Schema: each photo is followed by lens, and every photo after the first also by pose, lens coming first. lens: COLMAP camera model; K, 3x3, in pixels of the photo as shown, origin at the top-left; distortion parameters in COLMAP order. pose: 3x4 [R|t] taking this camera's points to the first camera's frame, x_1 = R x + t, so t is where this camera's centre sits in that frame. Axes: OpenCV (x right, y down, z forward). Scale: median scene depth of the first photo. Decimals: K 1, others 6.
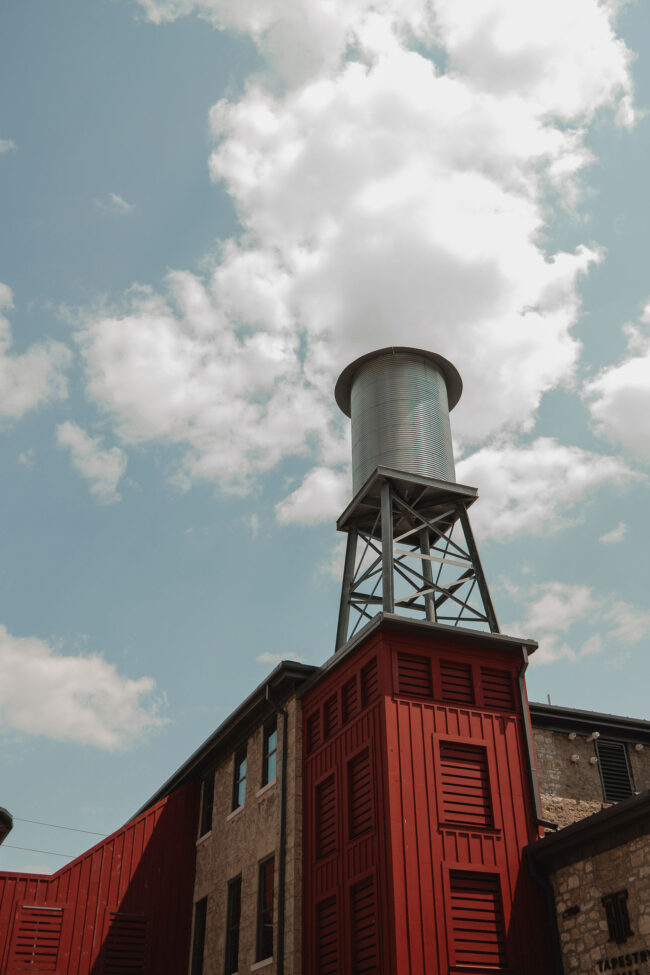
lens RADIAL K [[982.6, 0, 325.0], [0, 982.6, 487.5], [0, 0, 1]] dist [-0.049127, 0.119009]
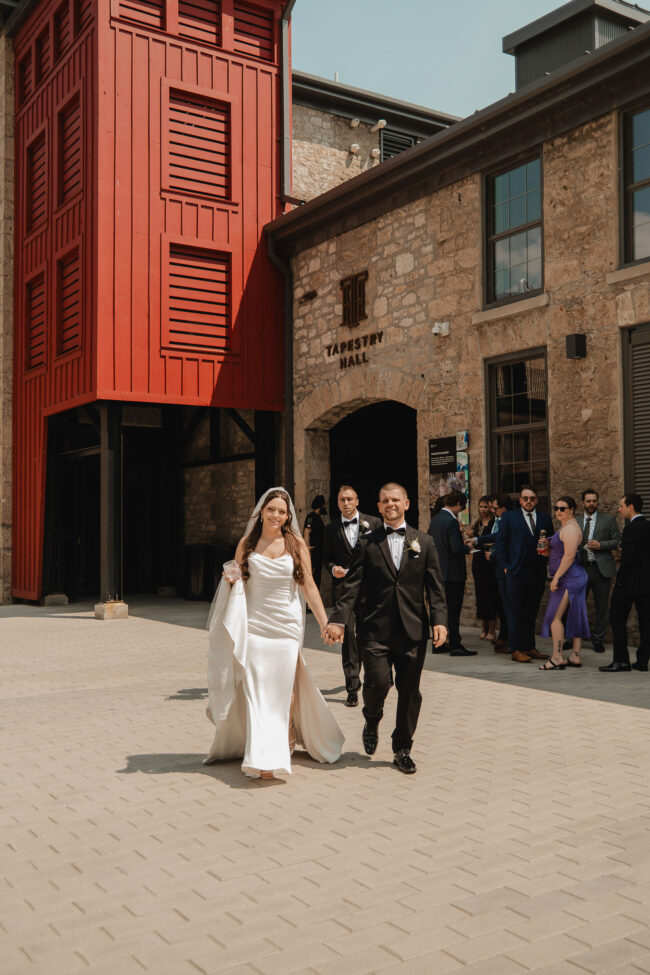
lens RADIAL K [[982.6, 0, 325.0], [0, 982.6, 487.5], [0, 0, 1]] dist [-0.049127, 0.119009]
pose [[0.984565, 0.012194, 0.174594, 0.112886], [-0.101892, 0.851024, 0.515146, 0.121555], [-0.142302, -0.524985, 0.839131, 0.163556]]
